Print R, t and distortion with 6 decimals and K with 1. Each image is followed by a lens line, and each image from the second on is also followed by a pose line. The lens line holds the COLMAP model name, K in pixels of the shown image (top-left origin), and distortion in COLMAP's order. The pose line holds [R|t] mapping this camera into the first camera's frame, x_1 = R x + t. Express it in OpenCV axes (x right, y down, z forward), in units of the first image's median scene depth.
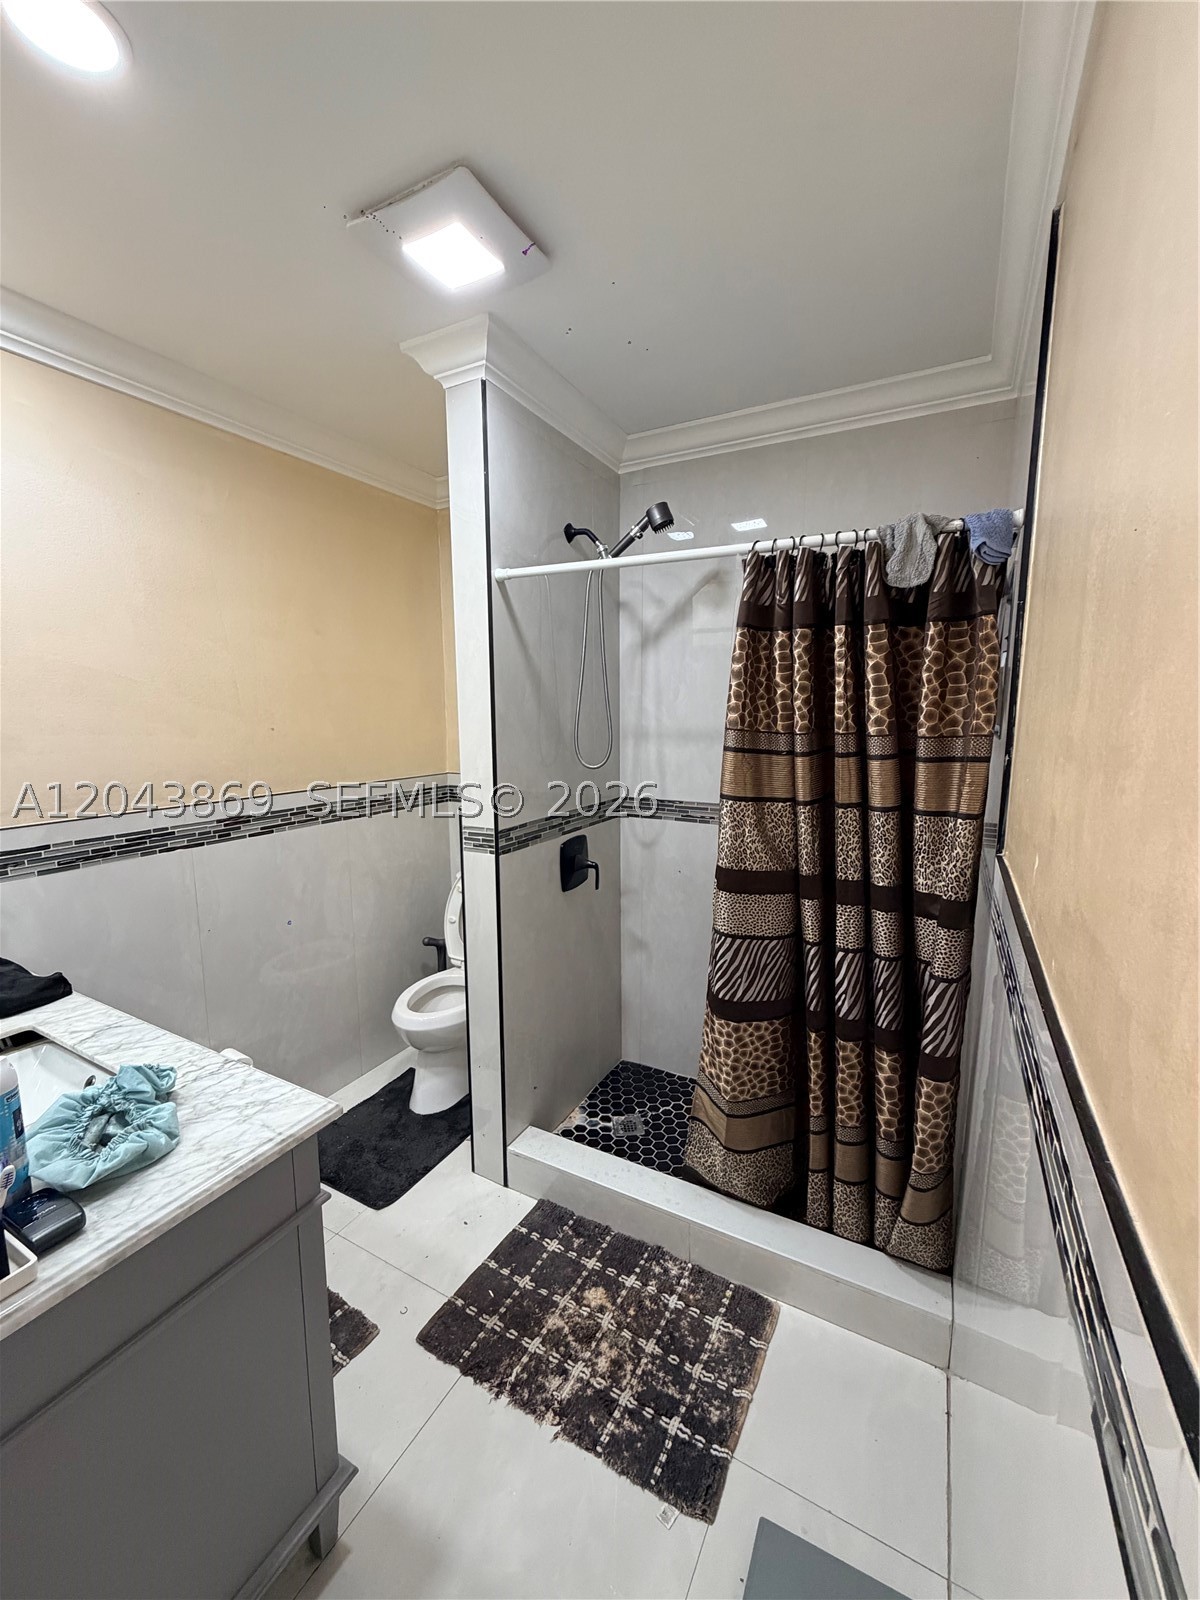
lens RADIAL K [[634.0, 0, 600.0], [0, 634.0, 800.0], [0, 0, 1]] dist [0.000529, 0.000363]
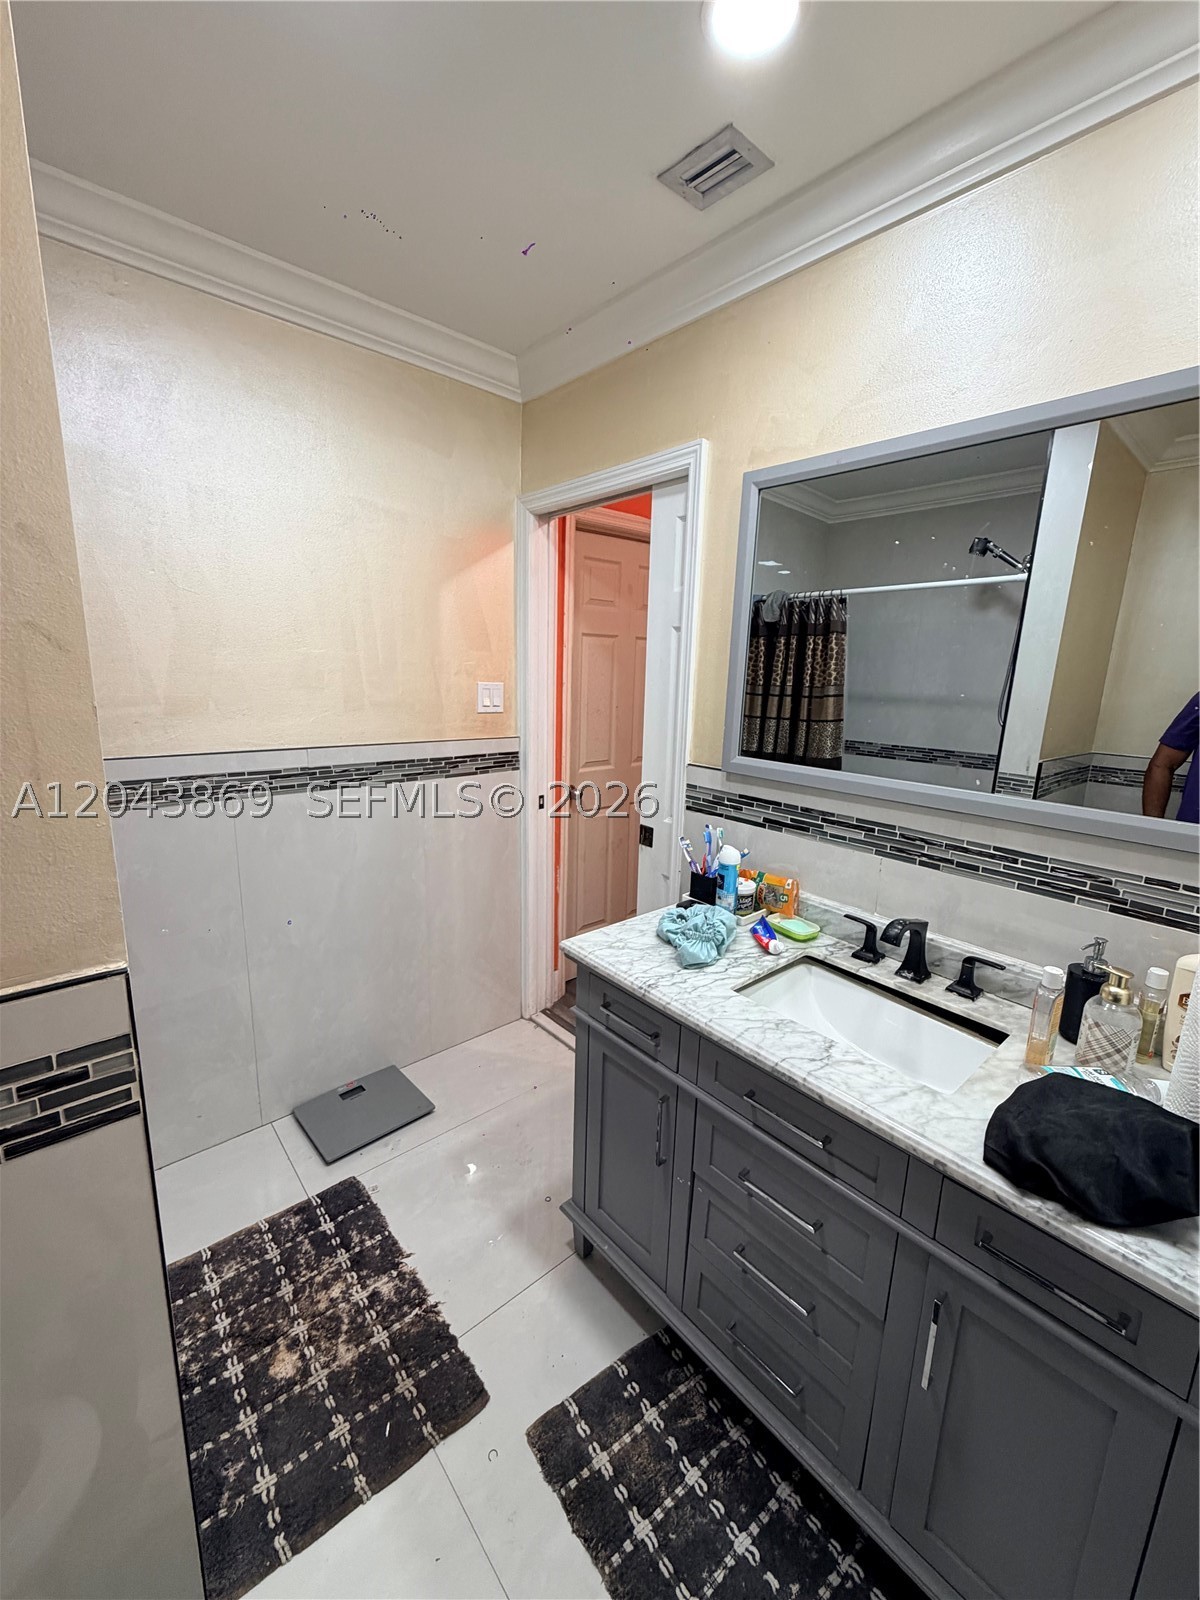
lens RADIAL K [[634.0, 0, 600.0], [0, 634.0, 800.0], [0, 0, 1]] dist [0.000529, 0.000363]
pose [[-0.937780, -0.096496, 0.333553, -0.657147], [0.021784, 0.942368, 0.333869, -0.193842], [-0.346546, 0.320362, -0.881631, 1.491831]]
